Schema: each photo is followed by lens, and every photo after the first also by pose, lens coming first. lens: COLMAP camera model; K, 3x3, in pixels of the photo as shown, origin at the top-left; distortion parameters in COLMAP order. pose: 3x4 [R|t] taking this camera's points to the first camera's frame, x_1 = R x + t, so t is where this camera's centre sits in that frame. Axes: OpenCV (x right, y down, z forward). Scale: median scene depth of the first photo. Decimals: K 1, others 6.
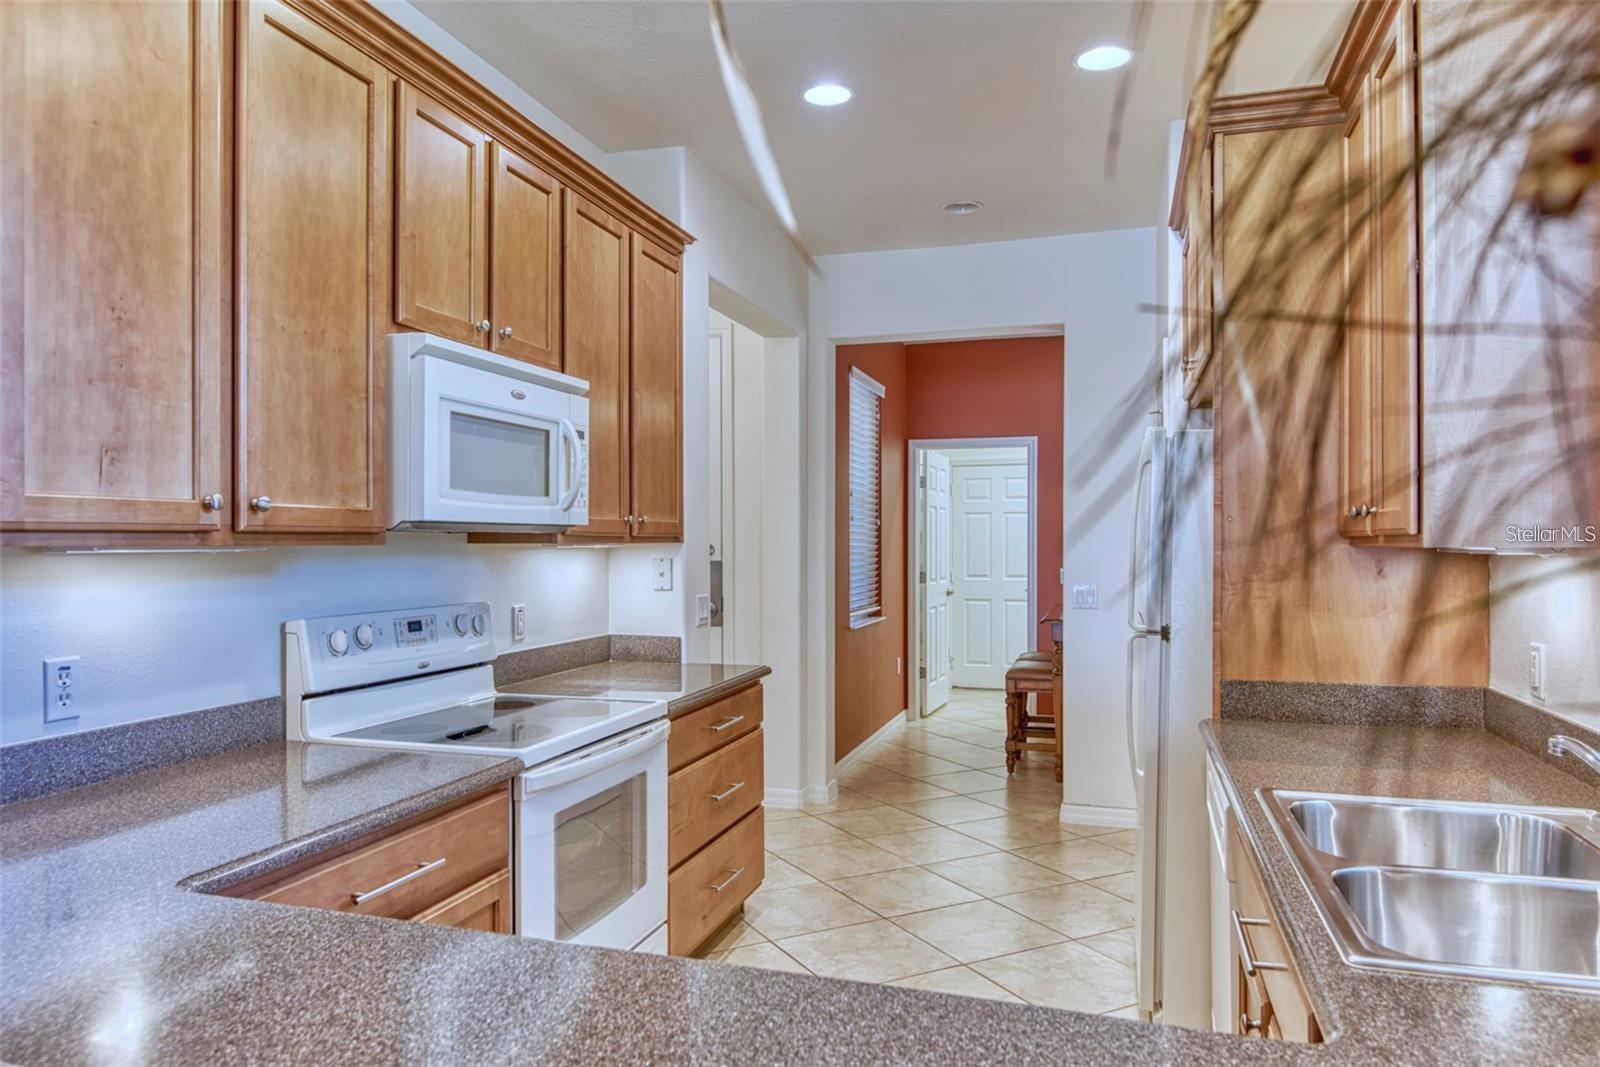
lens RADIAL K [[1026.7, 0, 804.2], [0, 1026.7, 539.7], [0, 0, 1]] dist [0.000851, 0.000098]
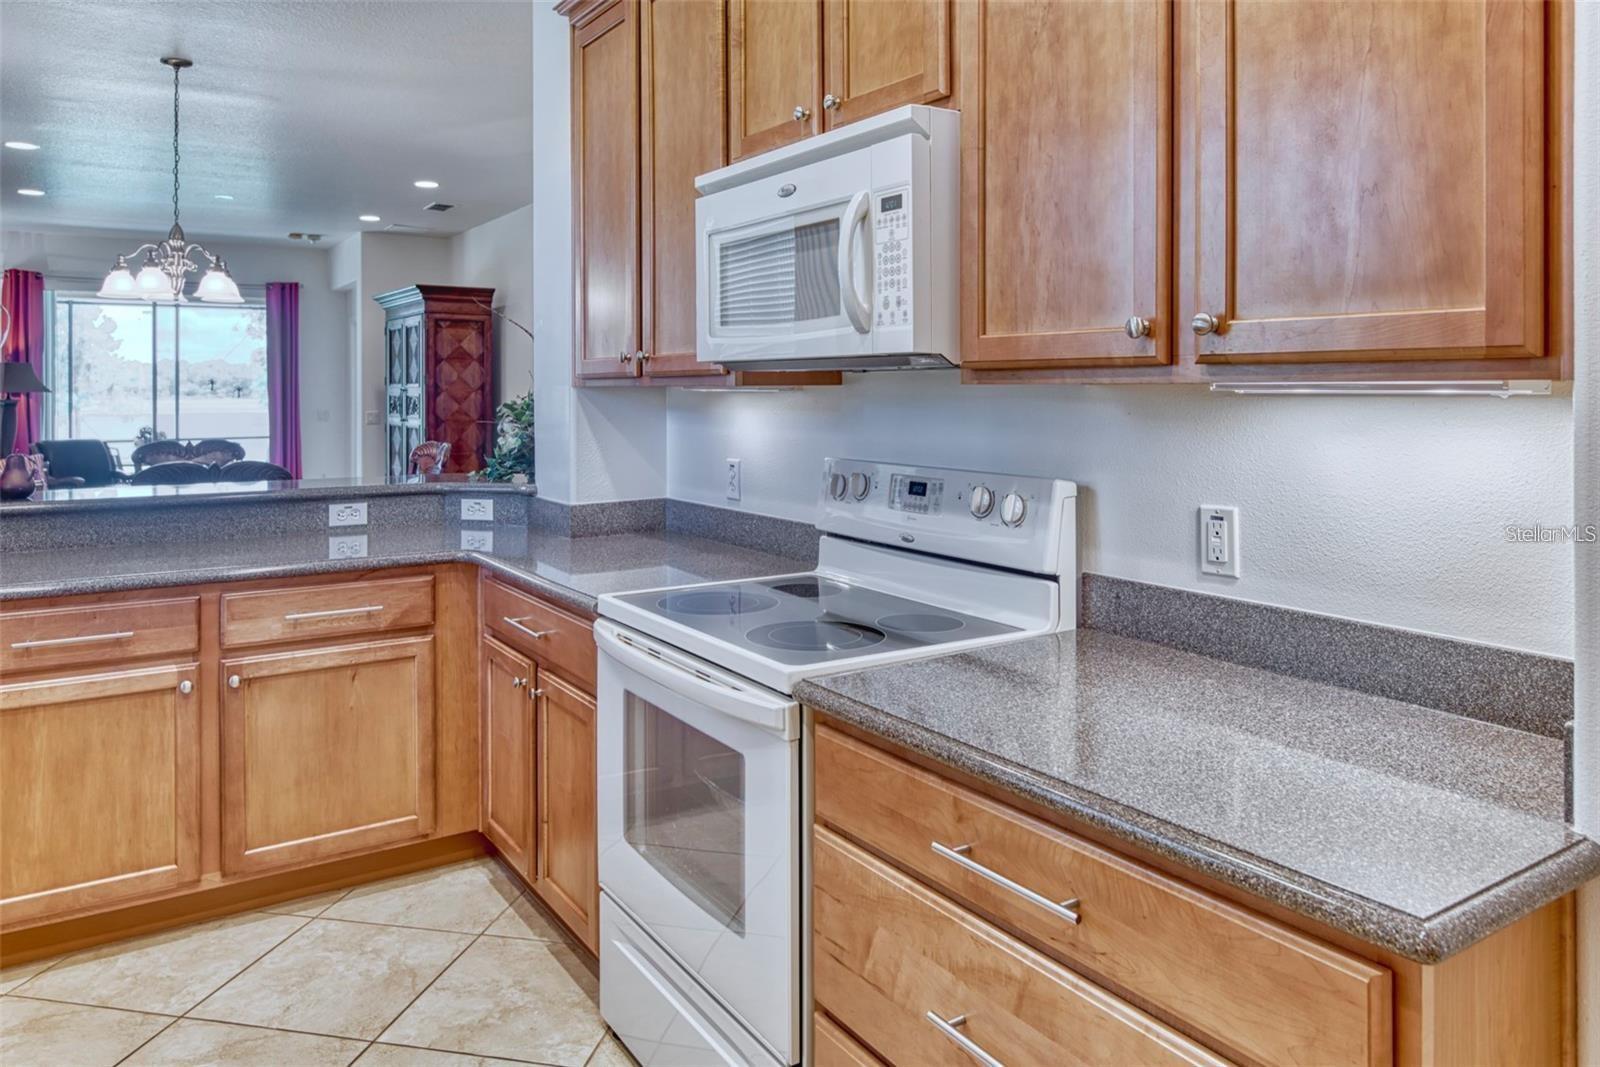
lens RADIAL K [[1080.7, 0, 766.8], [0, 1080.7, 393.0], [0, 0, 1]] dist [0.003984, 0.000849]
pose [[-0.648730, 0.001748, -0.761016, 0.335351], [0.000770, 0.999998, 0.001641, 0.008541], [0.761018, 0.000479, -0.648731, 1.454193]]
